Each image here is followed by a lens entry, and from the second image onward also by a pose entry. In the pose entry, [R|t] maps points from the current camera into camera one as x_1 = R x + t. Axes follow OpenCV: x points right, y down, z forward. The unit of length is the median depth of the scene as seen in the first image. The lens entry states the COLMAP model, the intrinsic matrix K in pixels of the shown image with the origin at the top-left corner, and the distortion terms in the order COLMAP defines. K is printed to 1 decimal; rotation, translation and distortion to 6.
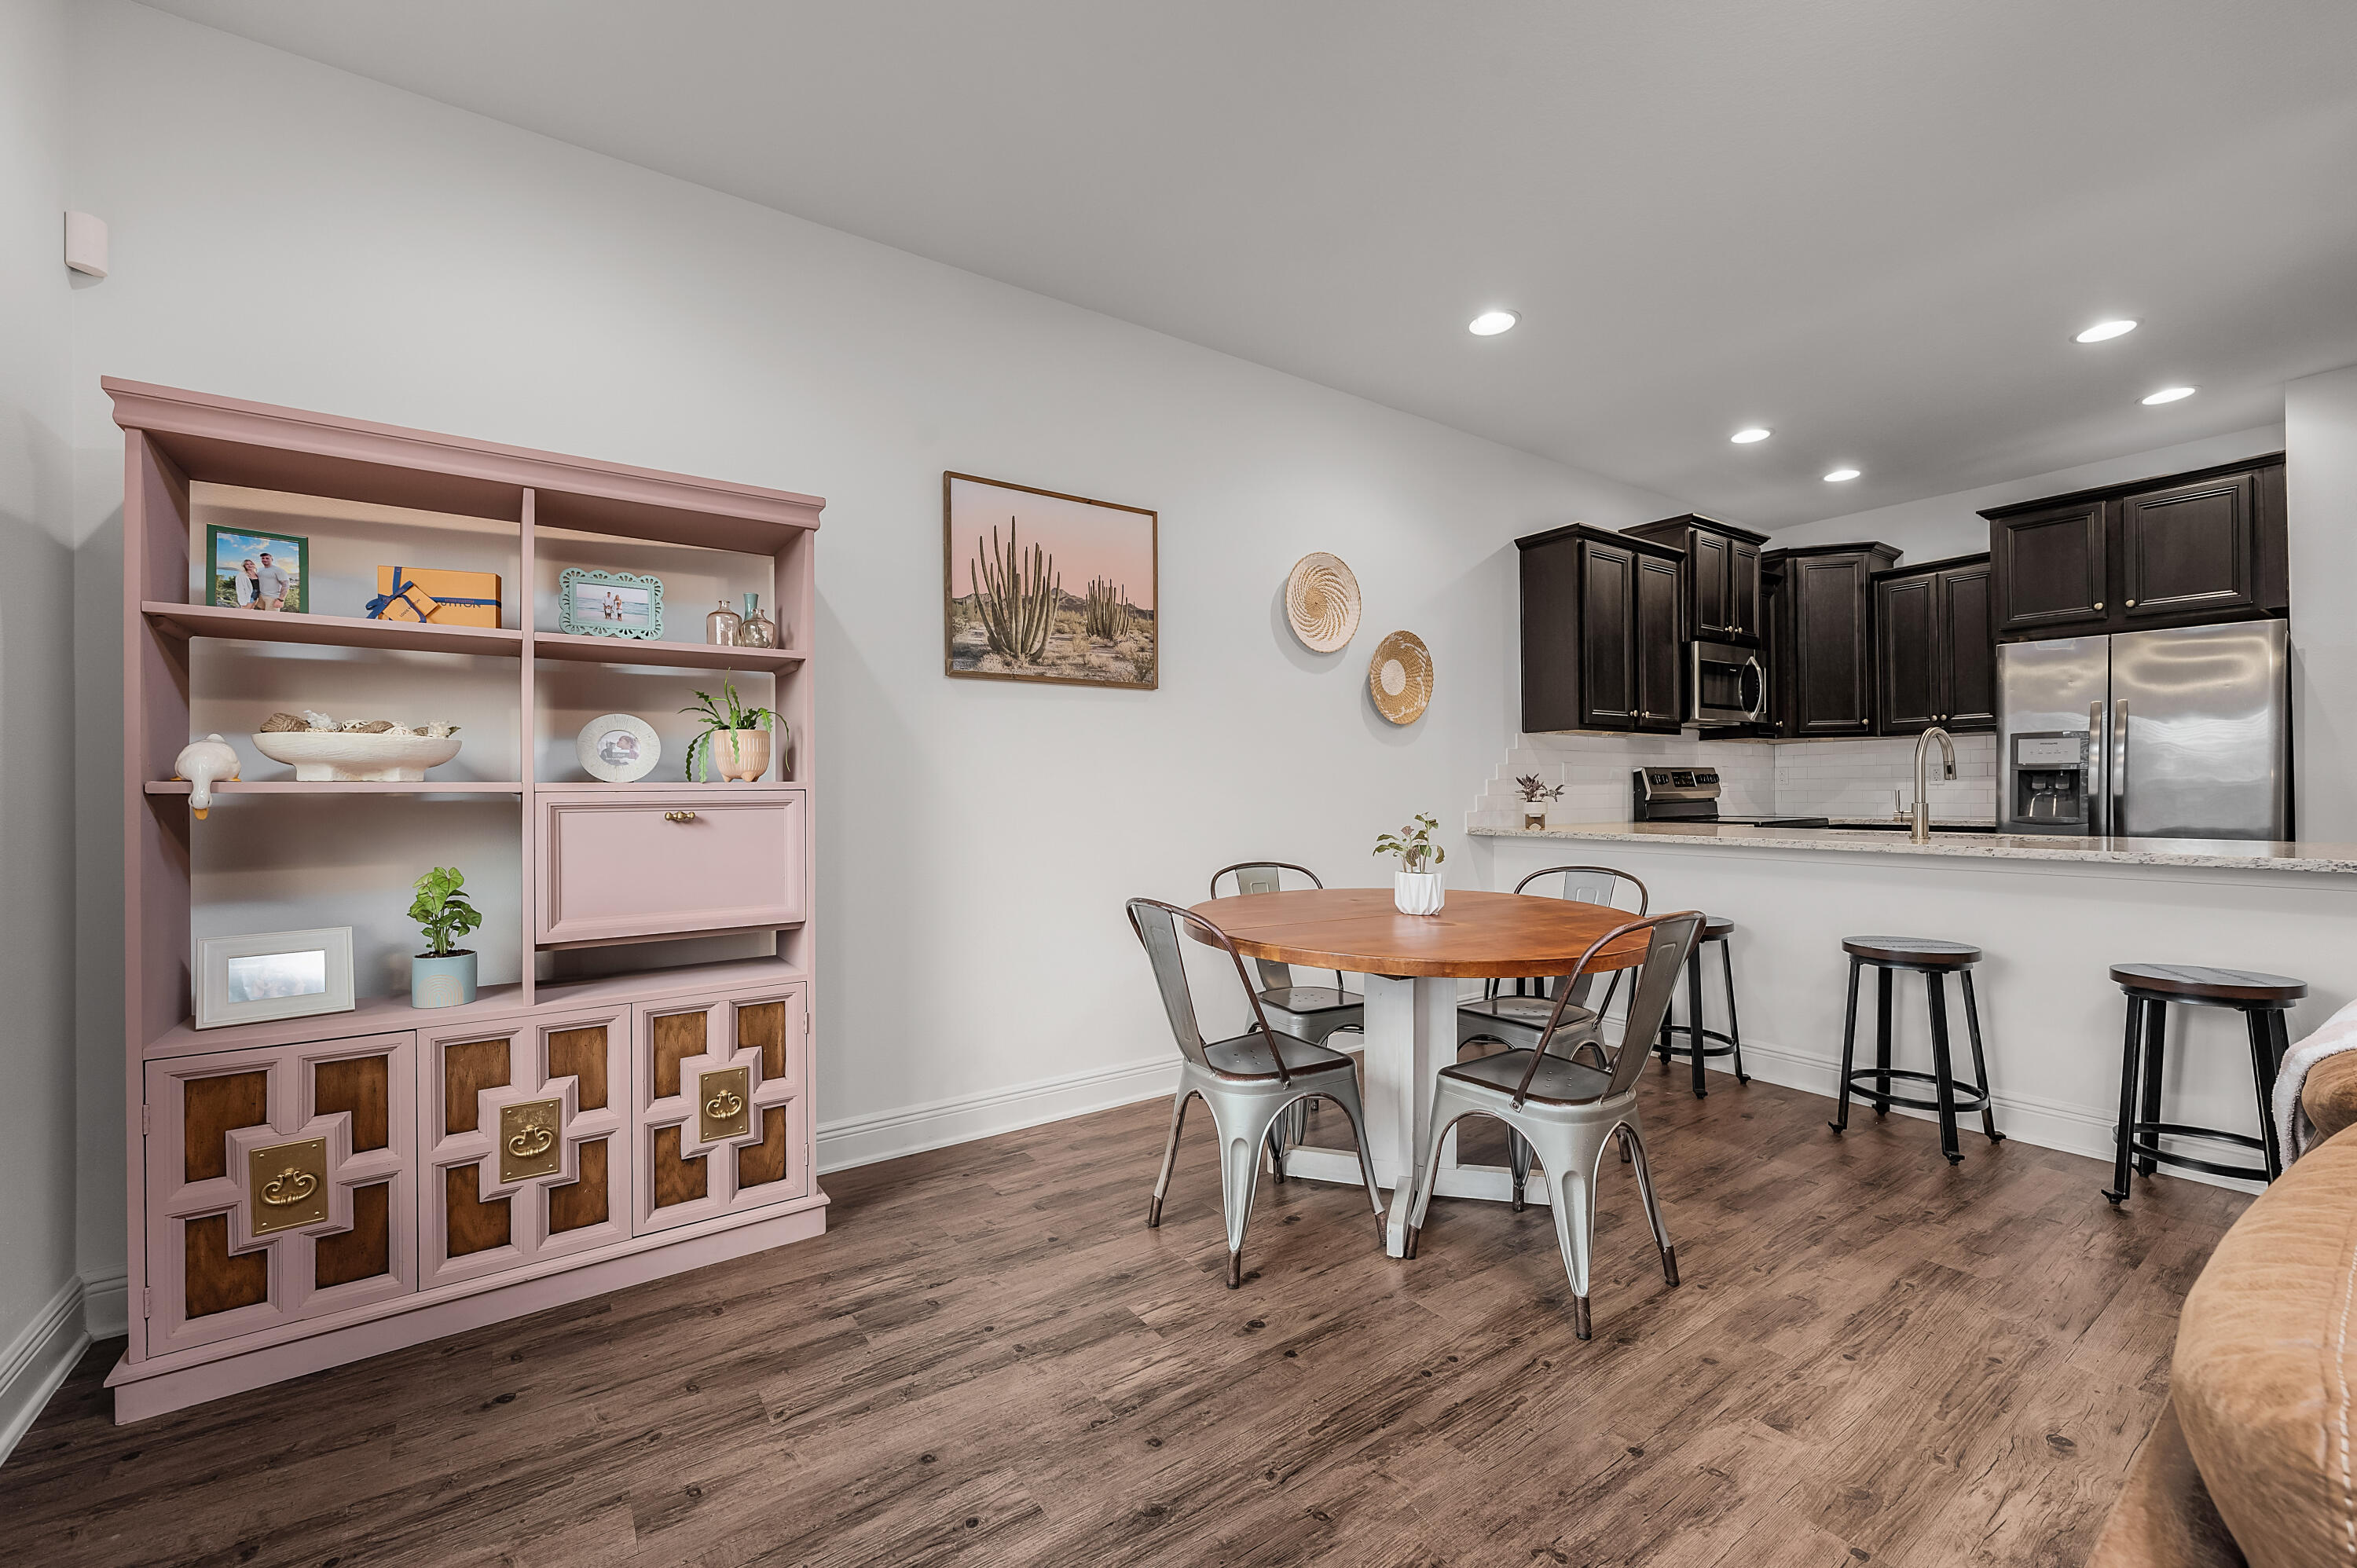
lens RADIAL K [[948.3, 0, 1194.0], [0, 948.3, 782.6], [0, 0, 1]] dist [-0.003483, 0.000739]
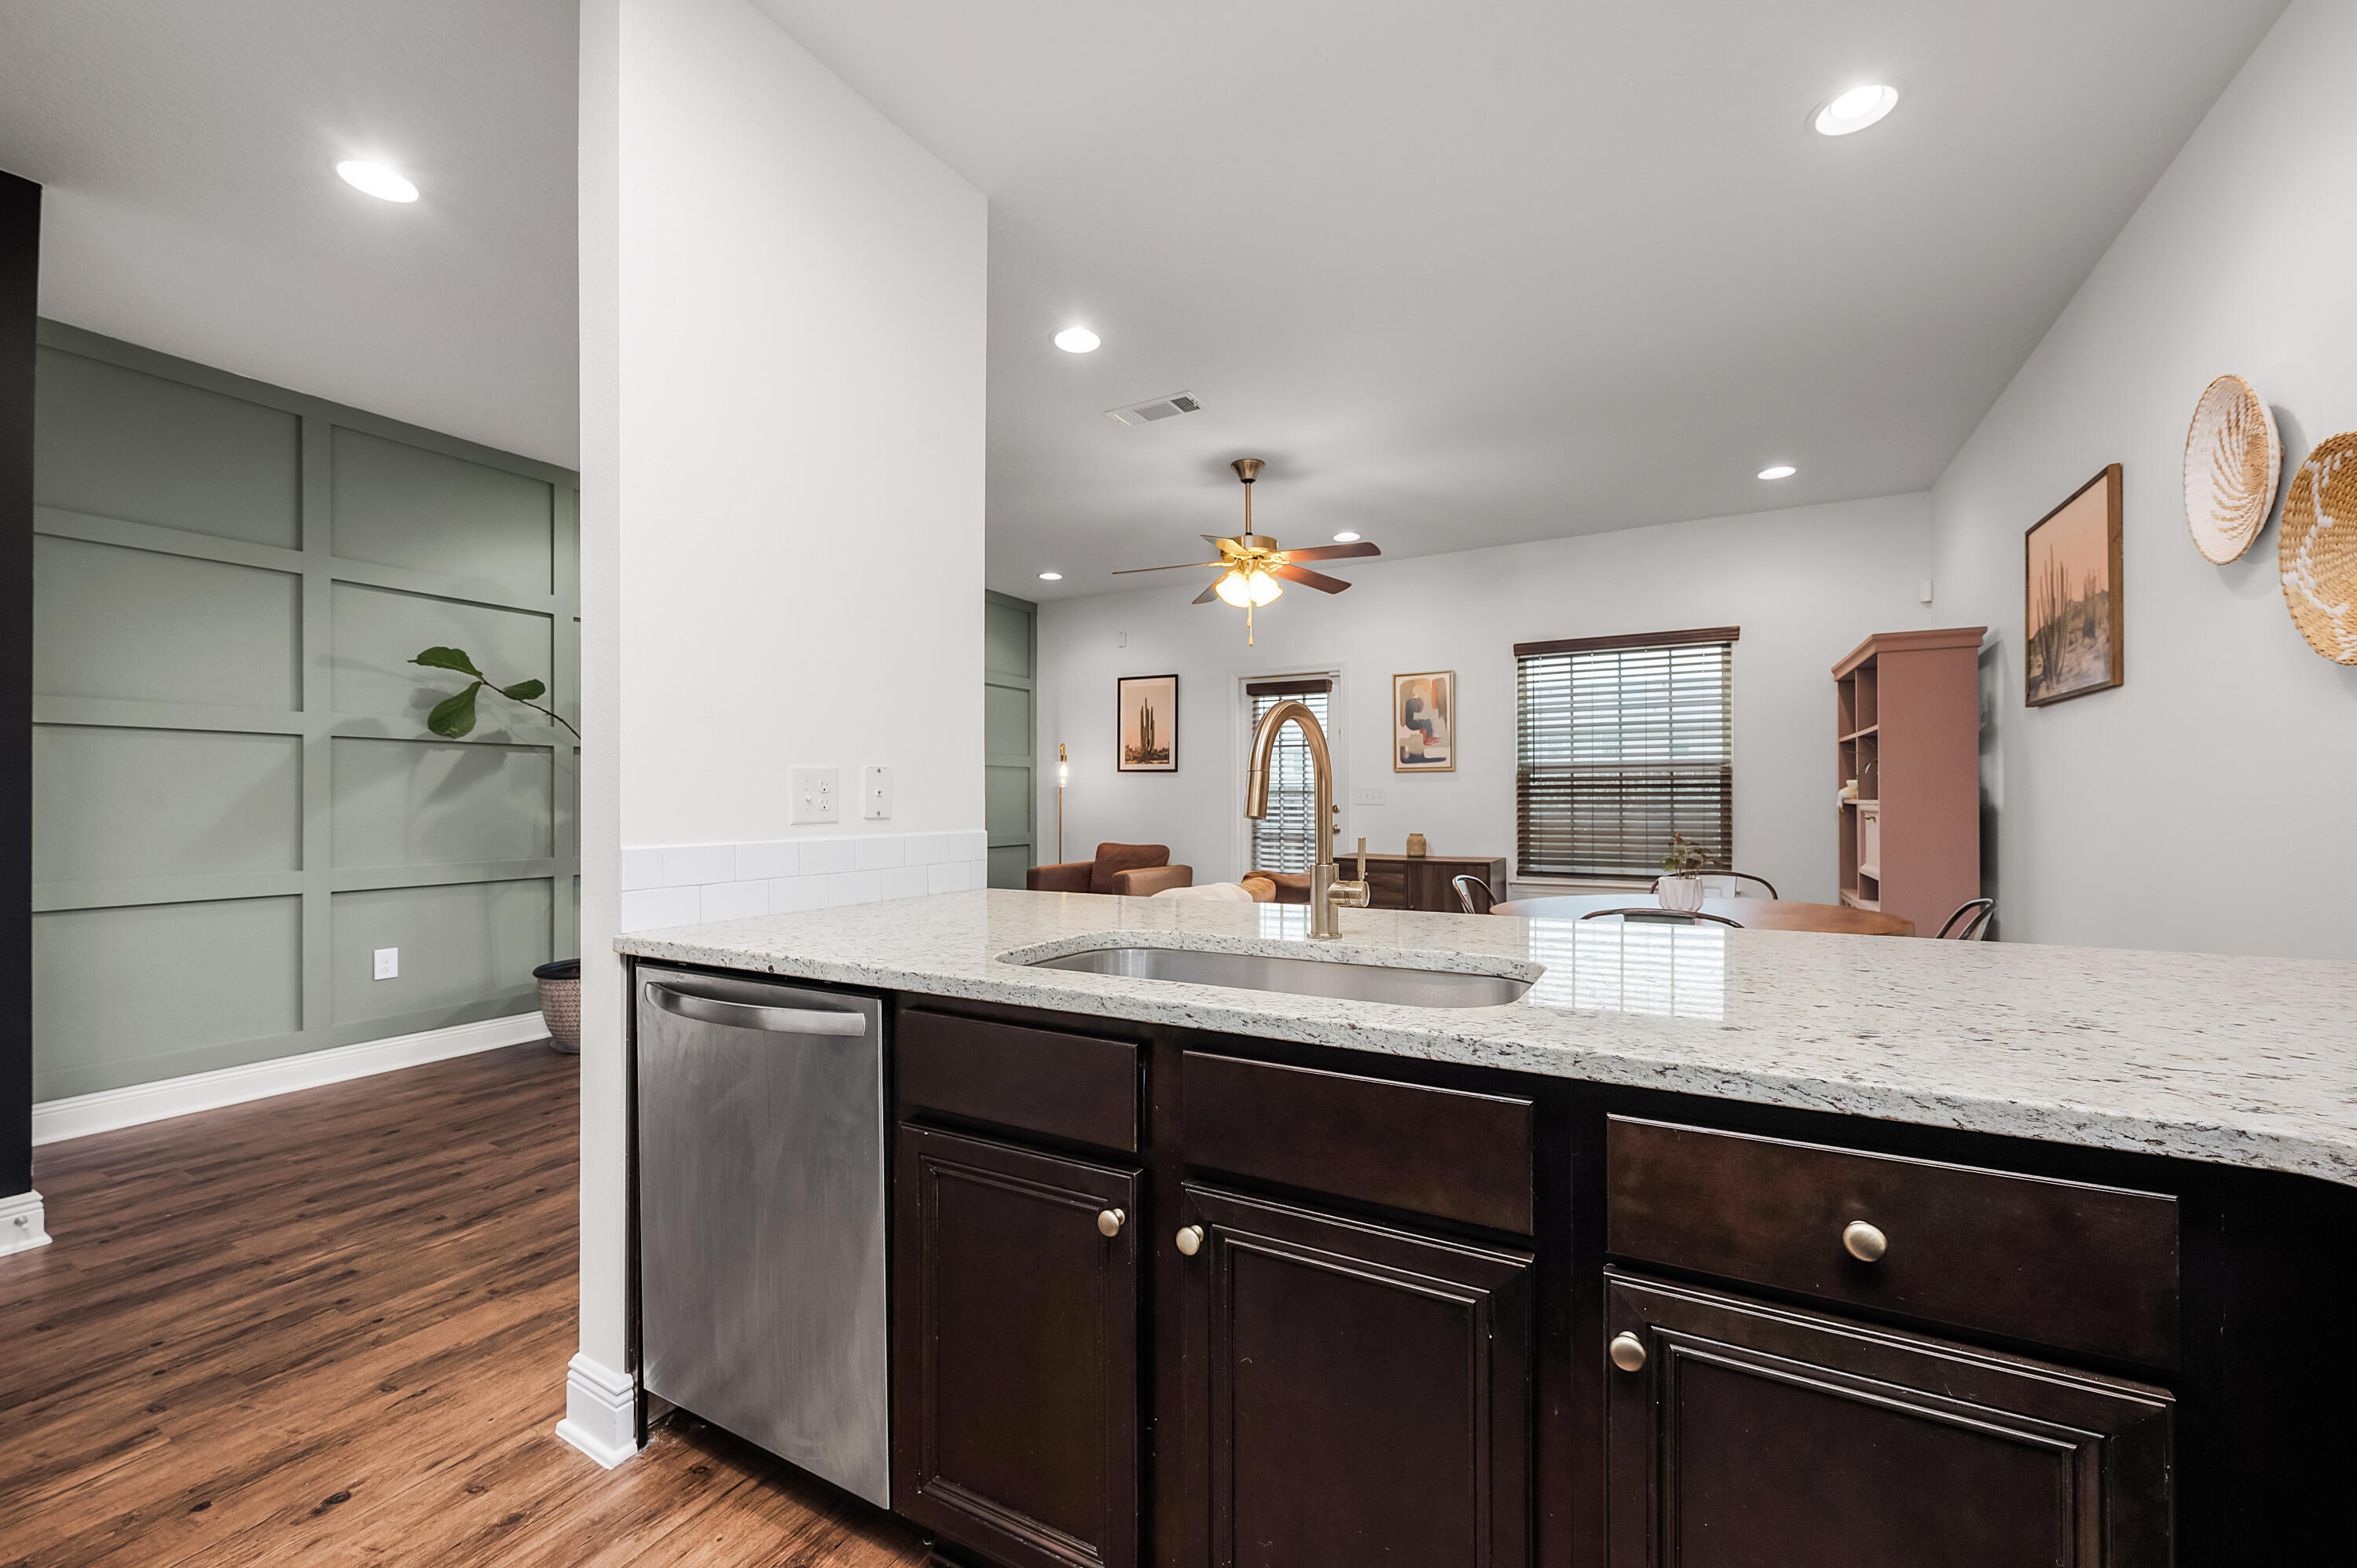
lens RADIAL K [[948.3, 0, 1190.6], [0, 948.3, 790.1], [0, 0, 1]] dist [-0.003483, 0.000739]
pose [[-0.896942, 0.005883, -0.442110, 1.071144], [0.011569, 0.999881, -0.010165, -0.011127], [0.441998, -0.014232, -0.896903, 1.441358]]
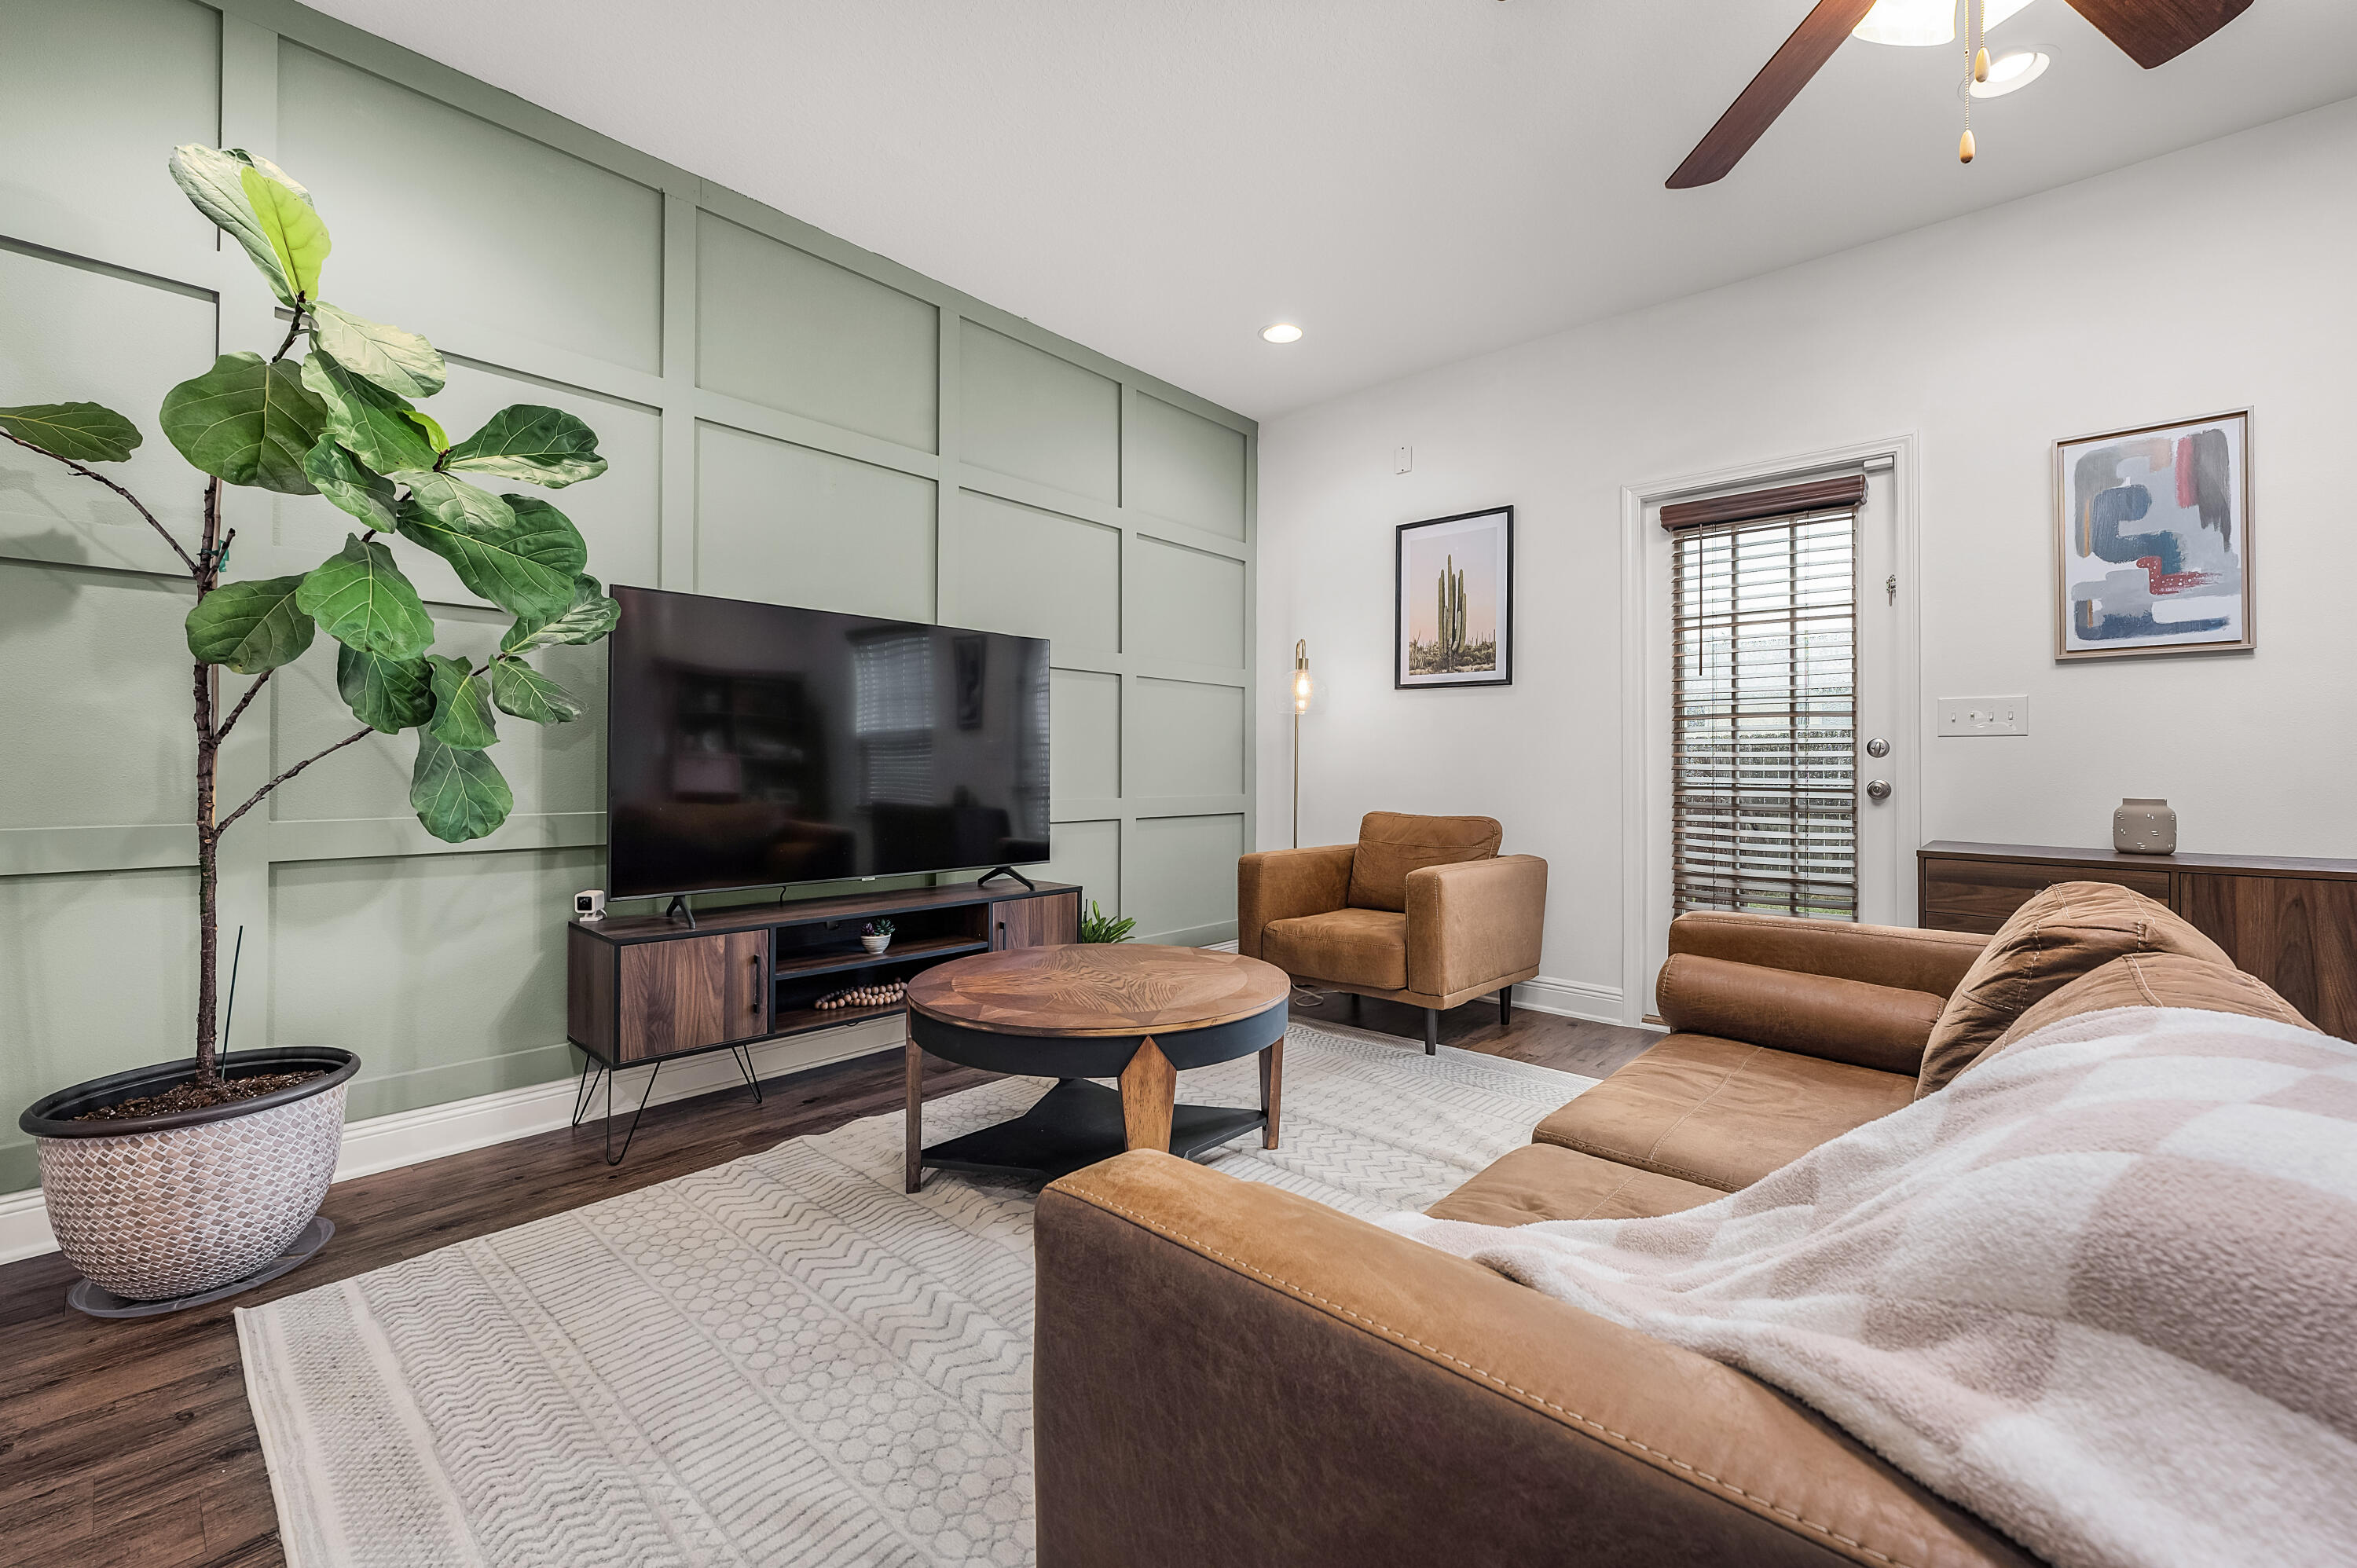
lens RADIAL K [[948.3, 0, 1184.9], [0, 948.3, 765.3], [0, 0, 1]] dist [-0.003483, 0.000739]
pose [[-0.974279, 0.005253, -0.225285, 0.804798], [0.006787, 0.999959, -0.006036, 0.032206], [0.225244, -0.007410, -0.974274, 0.540474]]
